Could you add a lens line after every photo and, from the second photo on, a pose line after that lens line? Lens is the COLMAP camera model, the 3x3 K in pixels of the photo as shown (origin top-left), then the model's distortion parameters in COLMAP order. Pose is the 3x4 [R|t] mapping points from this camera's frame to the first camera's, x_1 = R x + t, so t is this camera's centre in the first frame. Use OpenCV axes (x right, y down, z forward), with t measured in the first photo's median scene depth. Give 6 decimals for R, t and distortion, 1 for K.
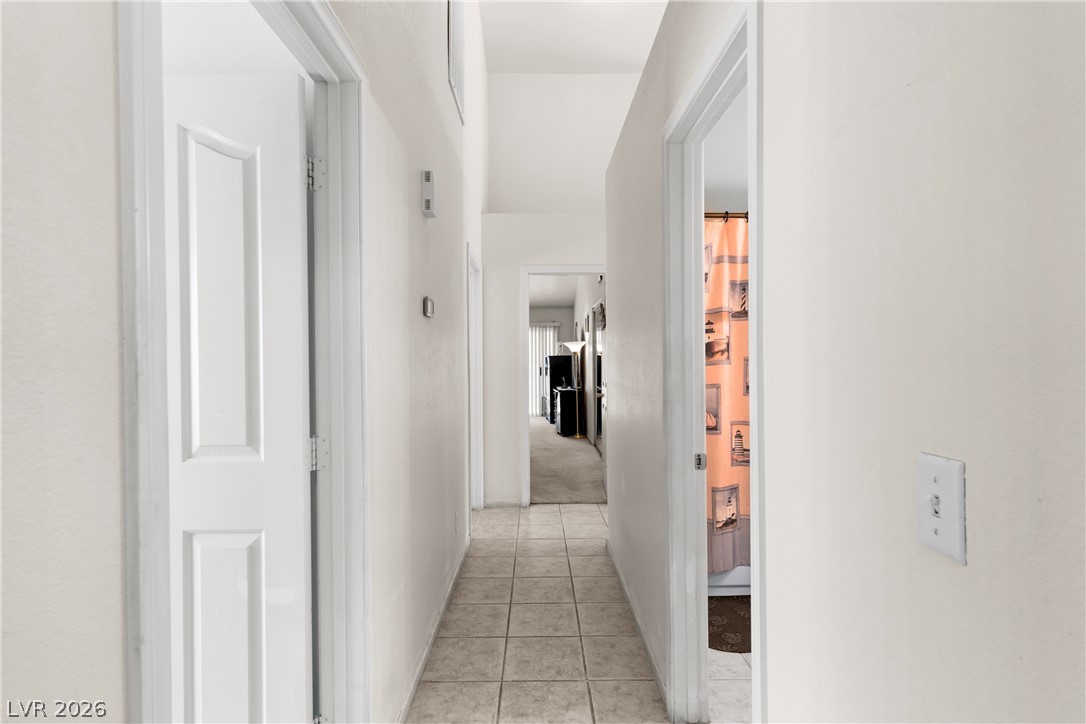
lens RADIAL K [[561.4, 0, 542.1], [0, 561.4, 361.0], [0, 0, 1]] dist [0.000006, 0.000000]
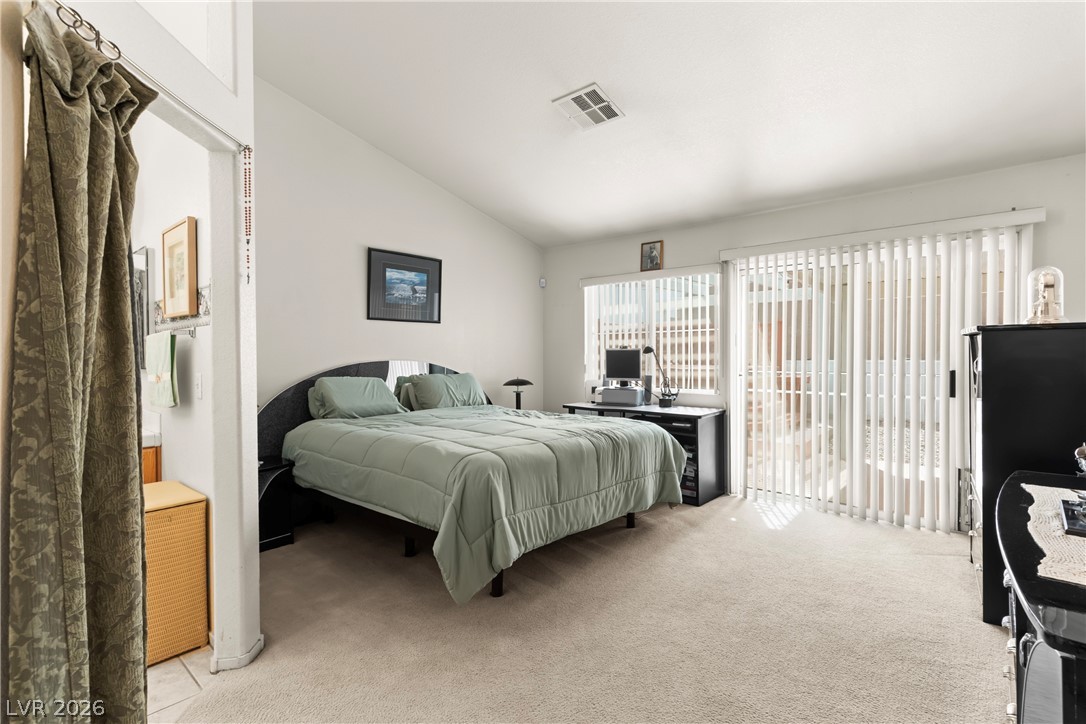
lens RADIAL K [[504.2, 0, 544.1], [0, 504.2, 359.3], [0, 0, 1]] dist [-0.000624, 0.000561]
pose [[0.744903, 0.006466, -0.667142, 0.014078], [-0.000999, 0.999963, 0.008576, 0.003023], [0.667172, -0.005722, 0.744881, 0.655240]]
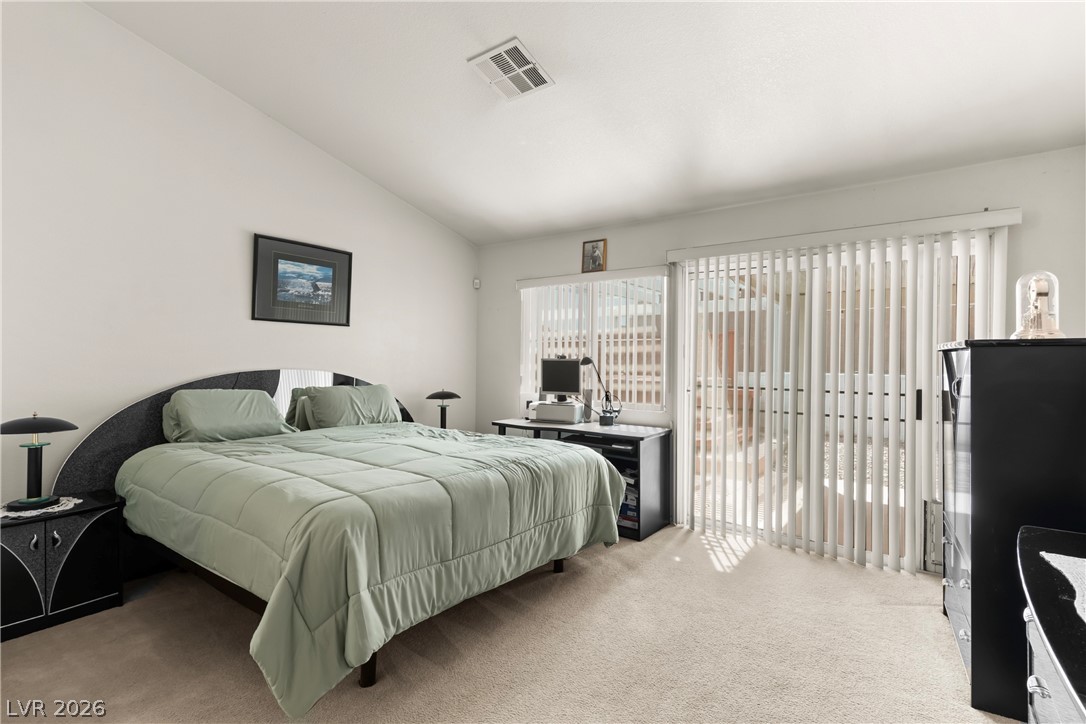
lens RADIAL K [[504.2, 0, 542.1], [0, 504.2, 360.1], [0, 0, 1]] dist [-0.000624, 0.000561]
pose [[0.793658, 0.008983, -0.608298, 0.000384], [-0.014207, 0.999892, -0.003770, 0.000577], [0.608198, 0.011634, 0.793700, 0.702428]]
